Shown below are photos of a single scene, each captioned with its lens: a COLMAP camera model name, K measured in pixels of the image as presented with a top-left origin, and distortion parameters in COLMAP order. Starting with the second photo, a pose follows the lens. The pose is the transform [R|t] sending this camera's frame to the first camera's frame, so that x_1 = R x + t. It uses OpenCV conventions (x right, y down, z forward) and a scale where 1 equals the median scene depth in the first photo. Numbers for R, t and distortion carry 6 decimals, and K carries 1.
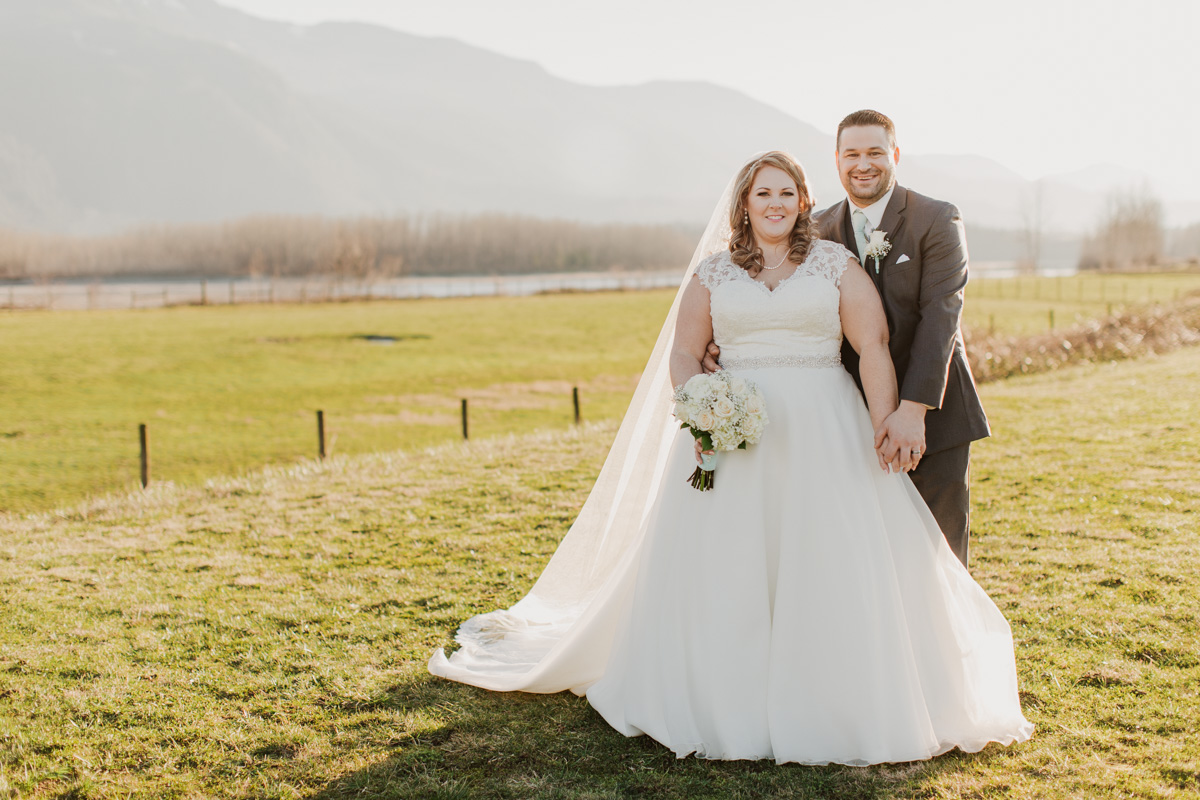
lens RADIAL K [[1718.8, 0, 597.9], [0, 1718.8, 394.2], [0, 0, 1]] dist [0.034296, -0.017899]
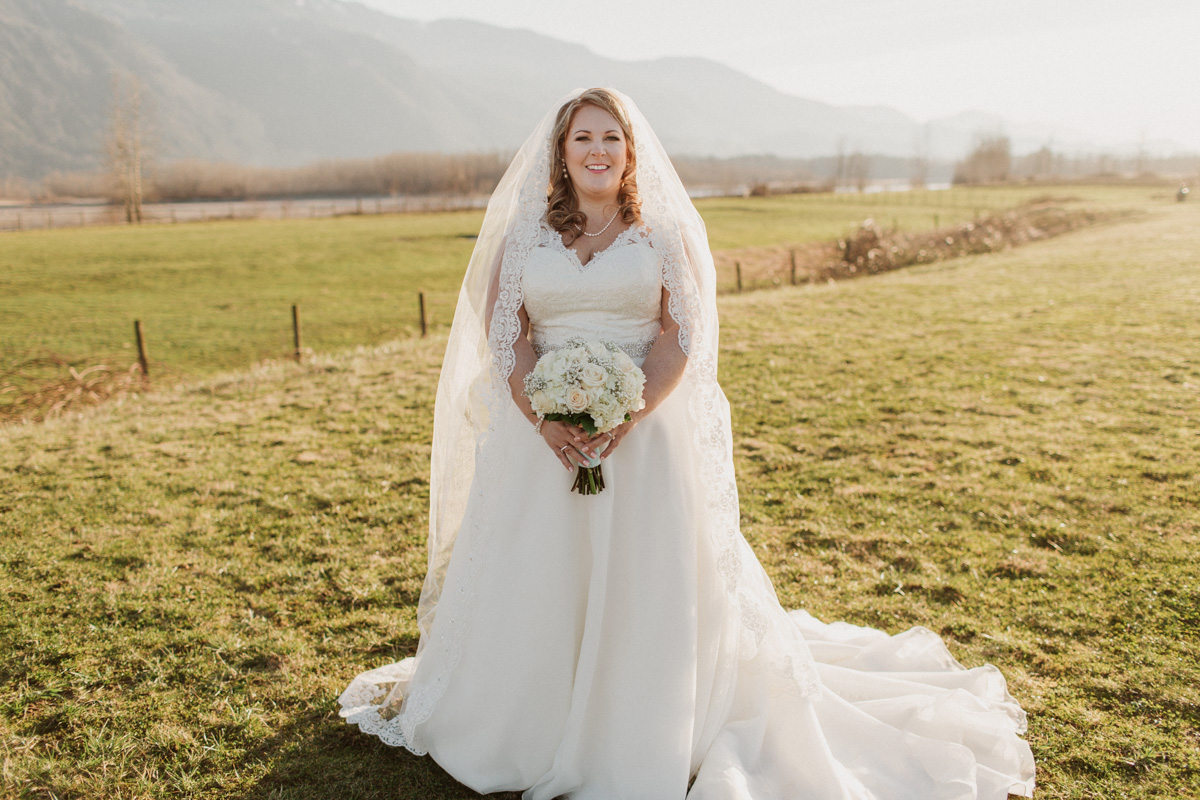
lens RADIAL K [[1138.0, 0, 600.9], [0, 1138.0, 388.3], [0, 0, 1]] dist [0.010011, -0.015251]
pose [[0.999693, -0.005488, -0.024165, 0.028398], [0.007933, 0.994726, 0.102264, -0.023171], [0.023476, -0.102424, 0.994464, 0.189446]]
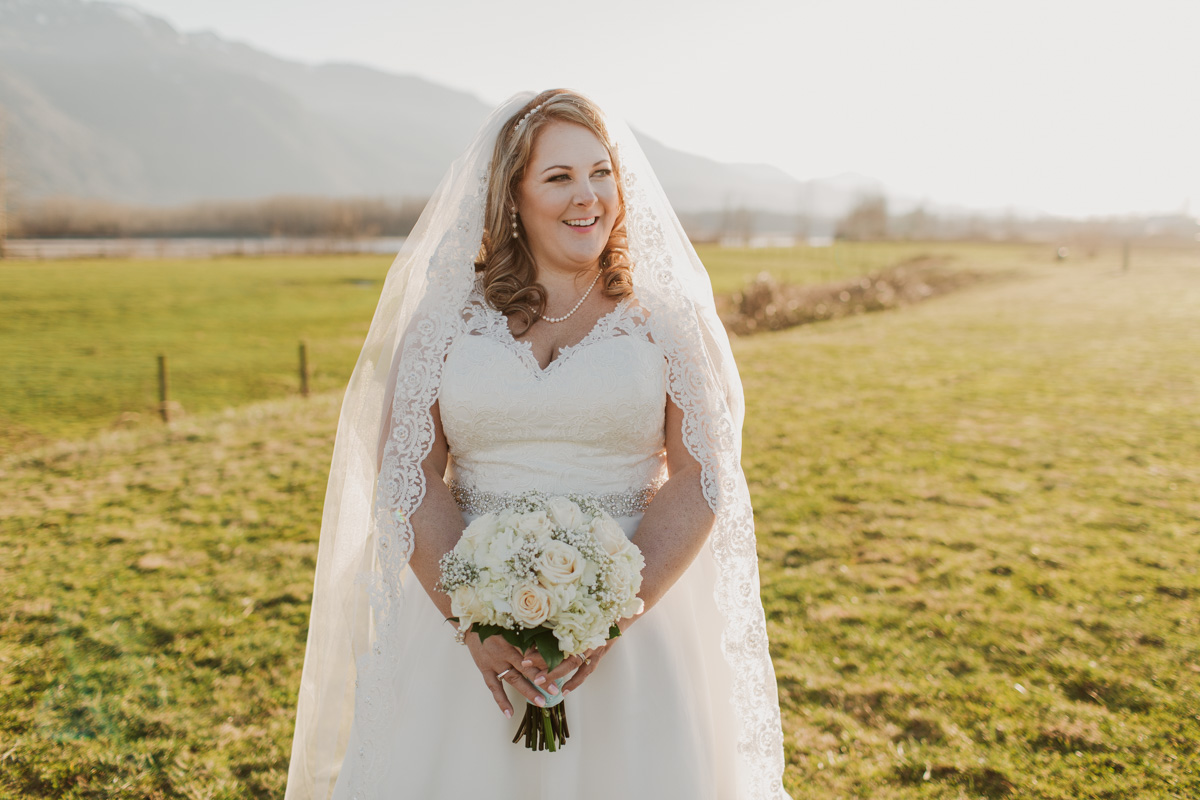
lens RADIAL K [[1138.0, 0, 600.9], [0, 1138.0, 388.3], [0, 0, 1]] dist [0.010011, -0.015251]
pose [[0.997124, 0.004536, 0.075656, 0.007193], [-0.009157, 0.998105, 0.060841, -0.034932], [-0.075236, -0.061359, 0.995276, 0.321762]]
